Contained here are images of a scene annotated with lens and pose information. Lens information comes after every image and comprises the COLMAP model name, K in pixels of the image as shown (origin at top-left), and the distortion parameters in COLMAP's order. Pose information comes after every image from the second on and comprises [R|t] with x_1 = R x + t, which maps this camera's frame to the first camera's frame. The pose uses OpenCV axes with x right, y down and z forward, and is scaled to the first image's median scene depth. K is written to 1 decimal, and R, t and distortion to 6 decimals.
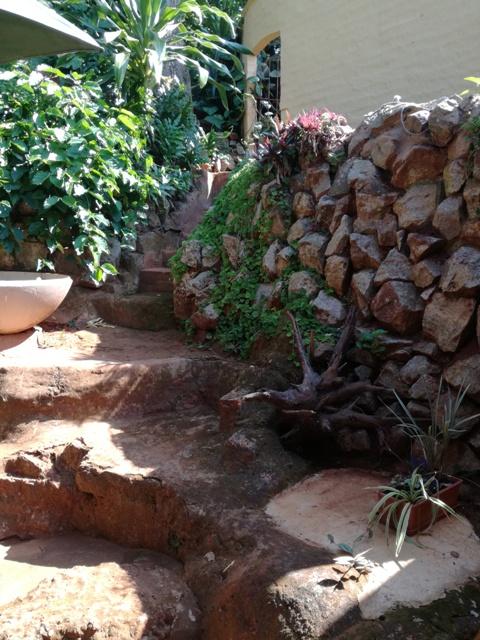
lens RADIAL K [[523.9, 0, 236.1], [0, 523.9, 319.8], [0, 0, 1]] dist [0.095556, -0.229753]
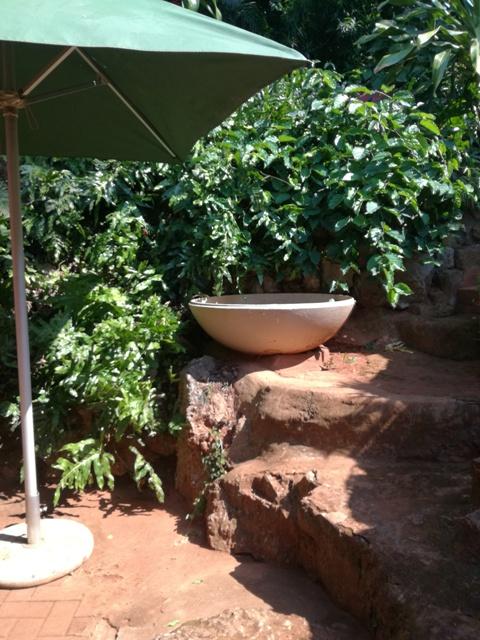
lens RADIAL K [[523.9, 0, 236.1], [0, 523.9, 319.8], [0, 0, 1]] dist [0.095556, -0.229753]
pose [[0.756193, 0.026767, -0.653801, 0.180627], [-0.045044, 0.998922, -0.011202, -0.025961], [0.652796, 0.037920, 0.756584, 0.153624]]
